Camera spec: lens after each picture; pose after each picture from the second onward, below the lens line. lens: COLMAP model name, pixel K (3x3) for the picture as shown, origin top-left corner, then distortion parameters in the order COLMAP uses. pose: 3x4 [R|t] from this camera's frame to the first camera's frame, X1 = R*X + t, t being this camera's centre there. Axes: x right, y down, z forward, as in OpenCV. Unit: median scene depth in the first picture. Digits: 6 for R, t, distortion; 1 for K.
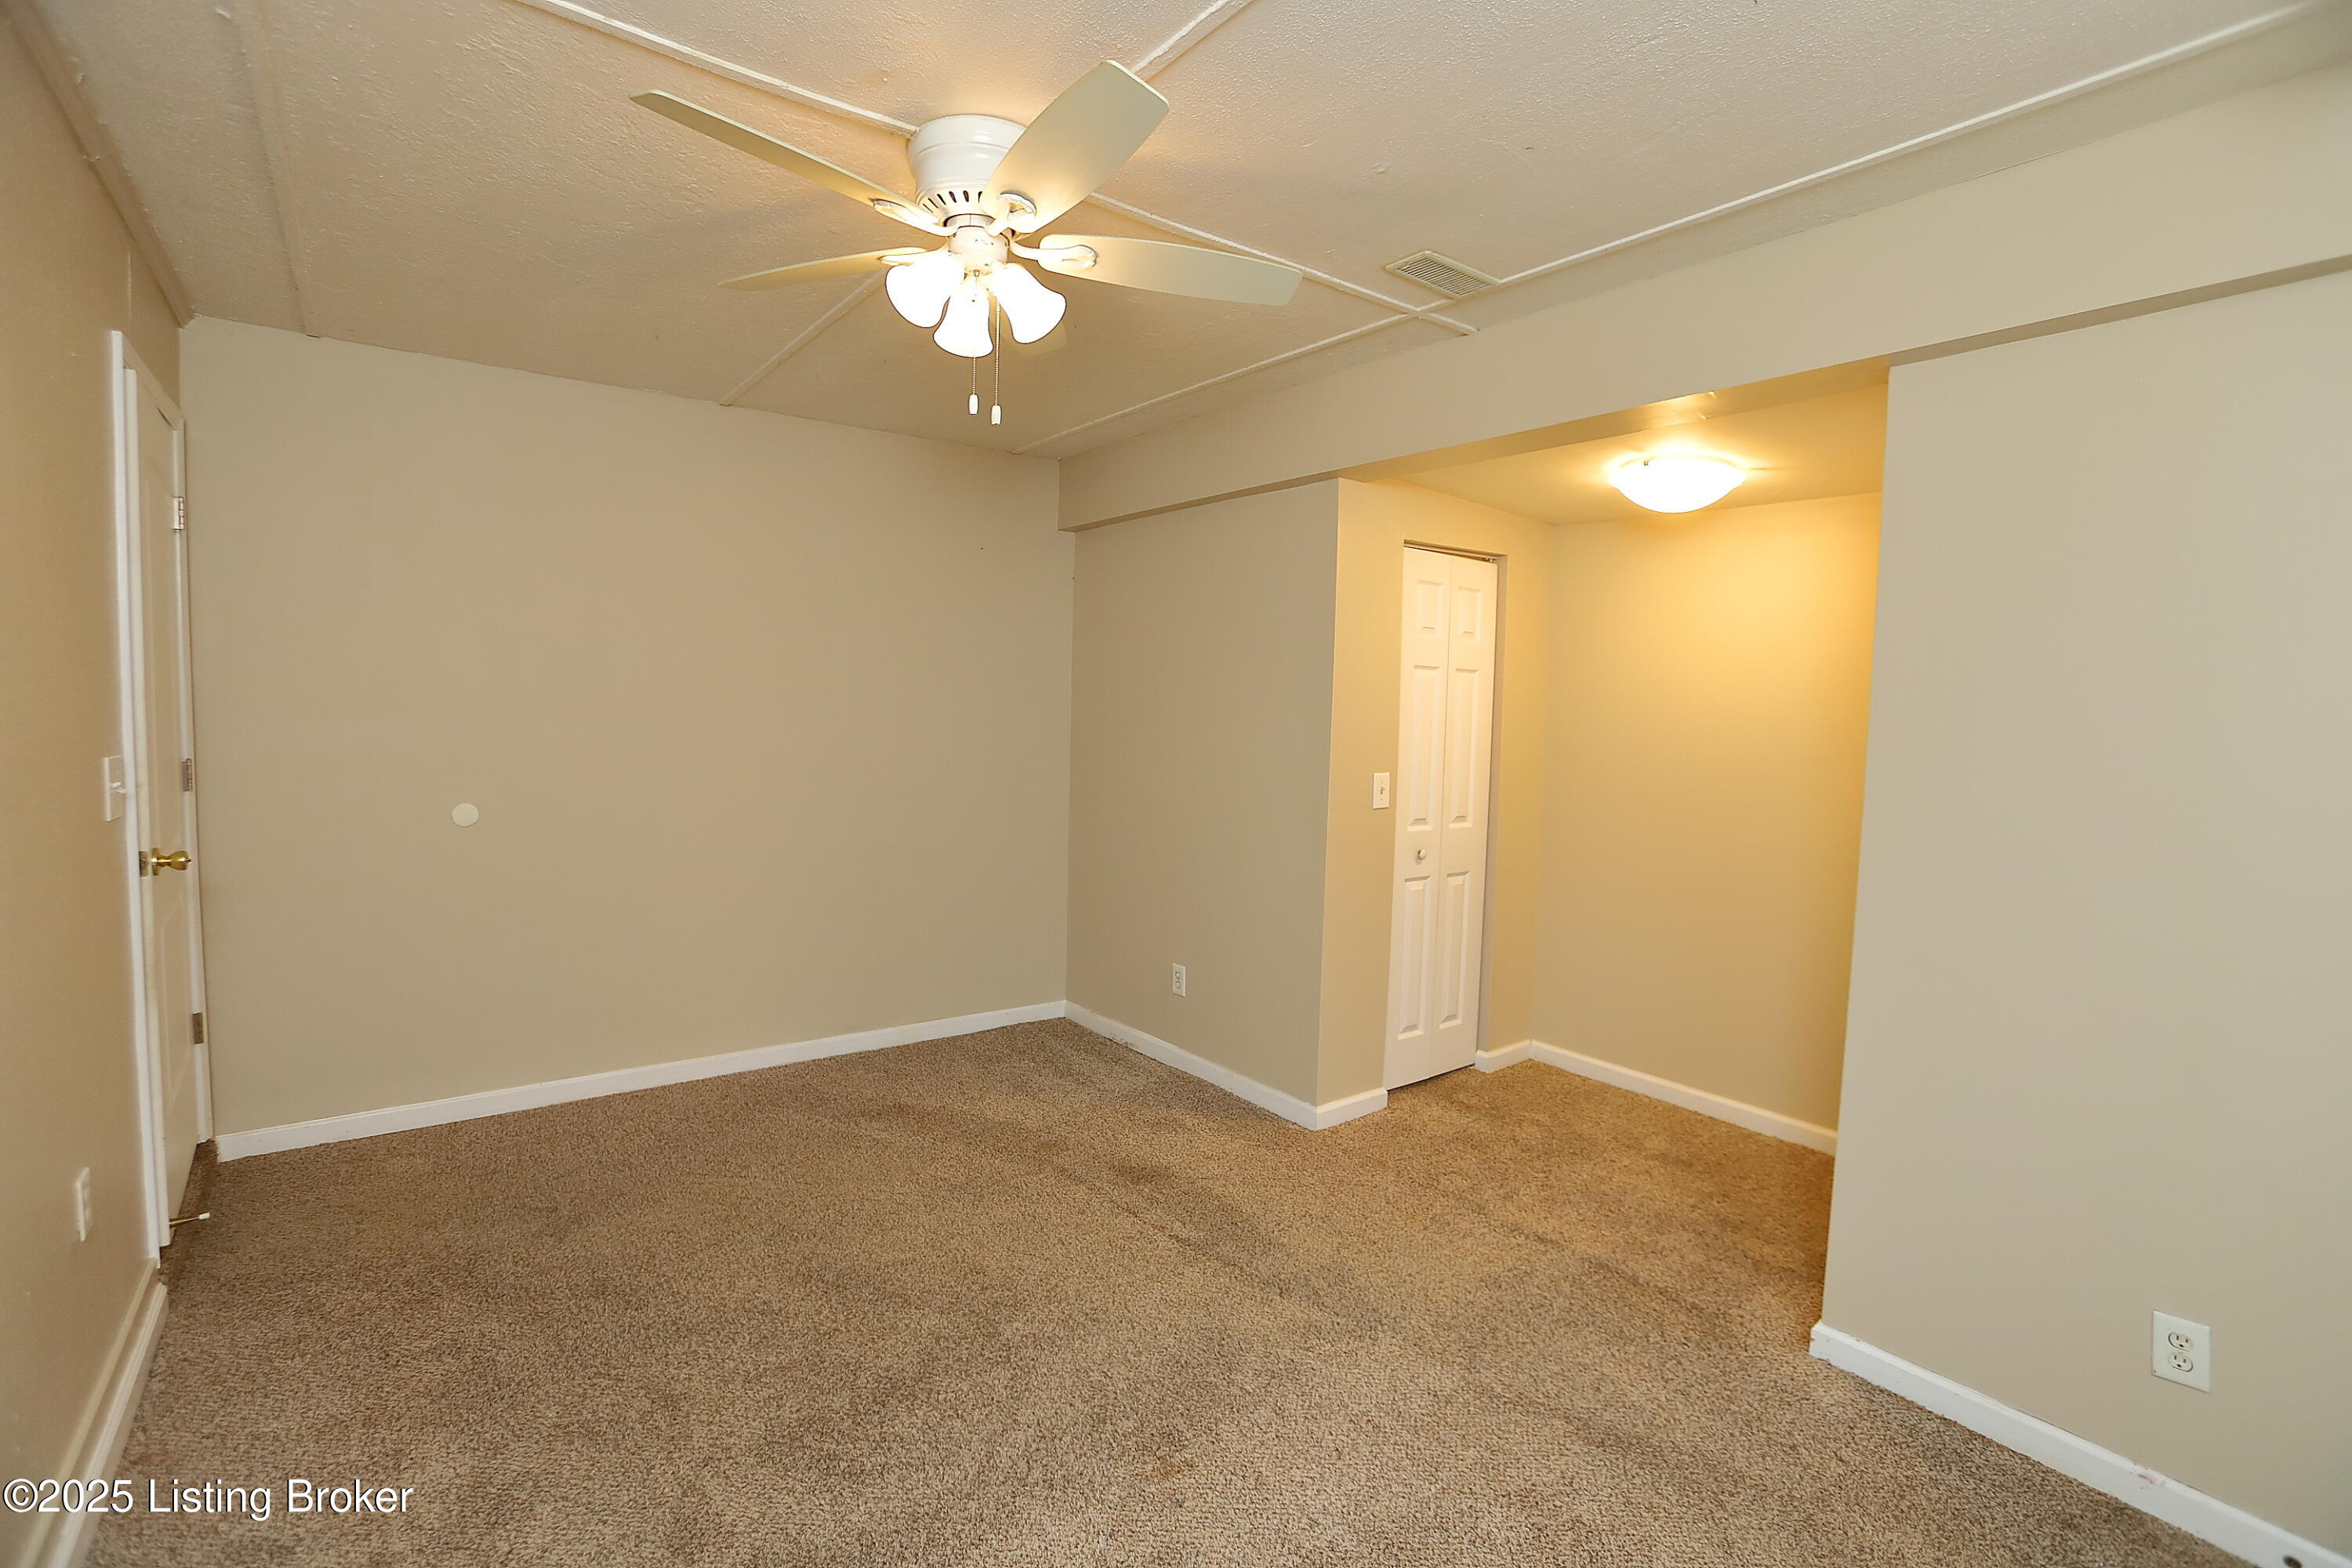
lens RADIAL K [[1077.3, 0, 1178.2], [0, 1077.3, 715.2], [0, 0, 1]] dist [-0.032876, 0.000572]
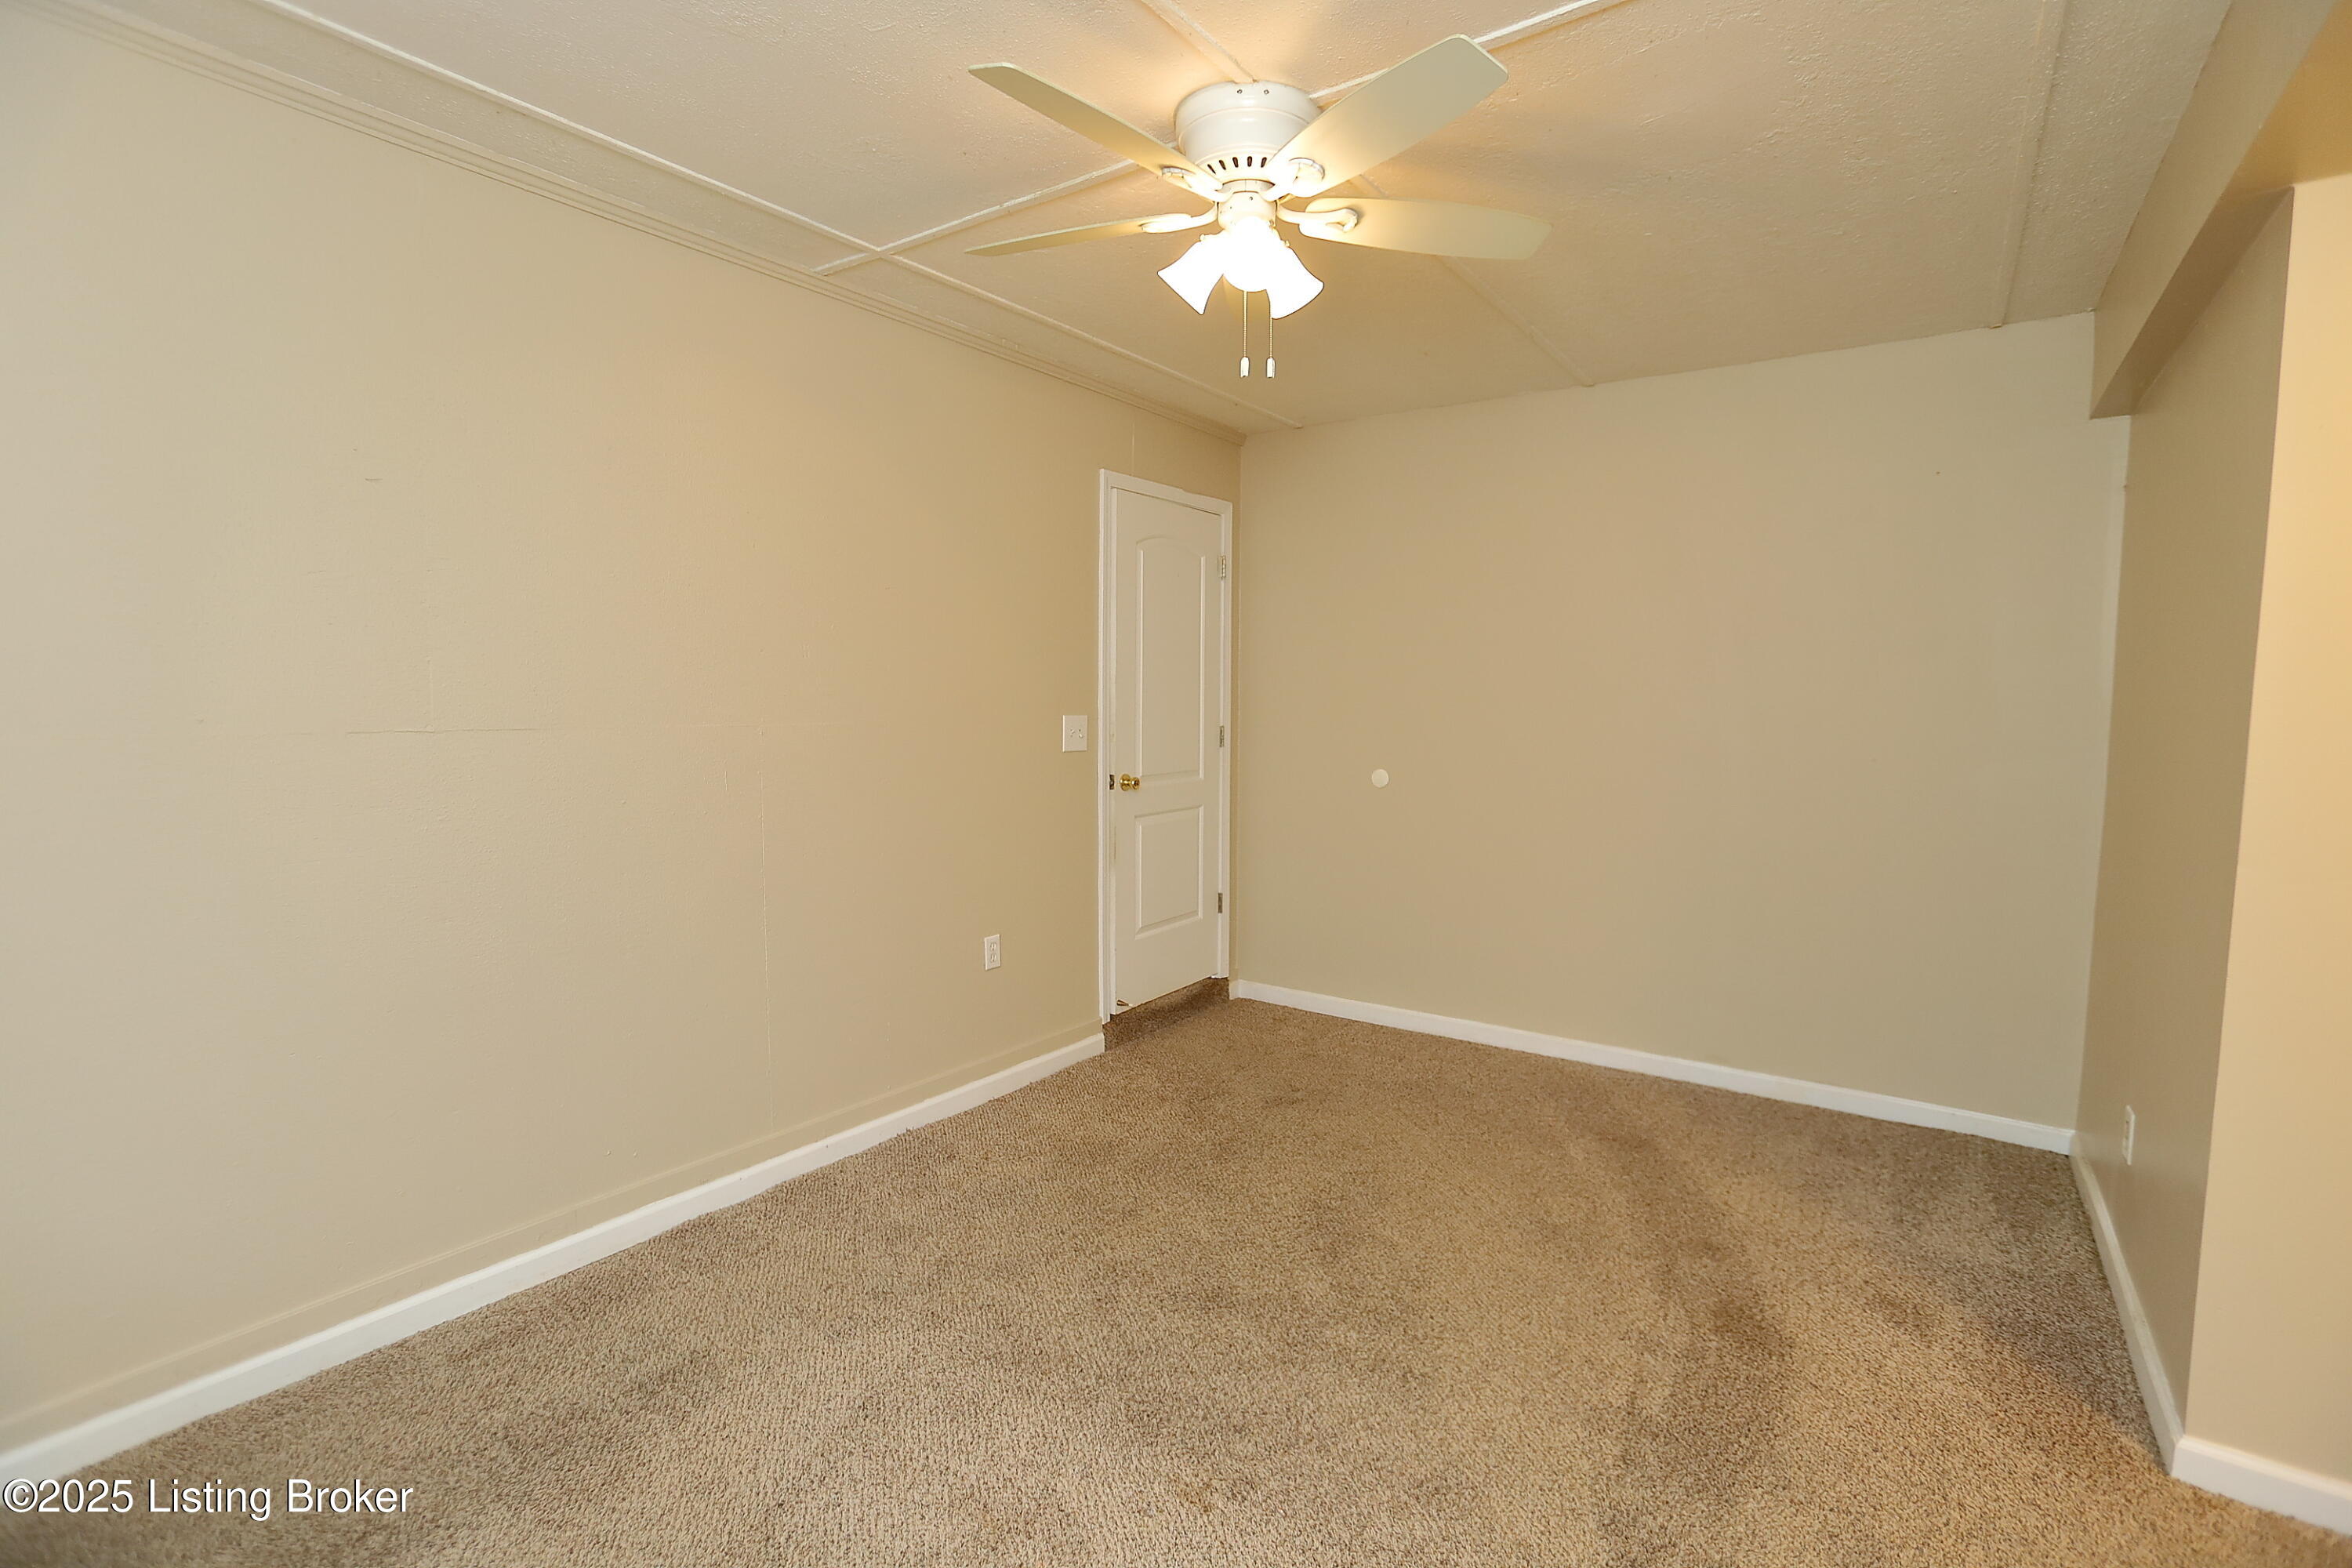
lens RADIAL K [[1069.1, 0, 1167.2], [0, 1069.1, 724.3], [0, 0, 1]] dist [-0.072436, 0.019909]
pose [[0.293745, 0.004400, -0.955874, 0.515297], [-0.011352, 0.999935, 0.001115, 0.032954], [0.955816, 0.010523, 0.293776, 0.443073]]
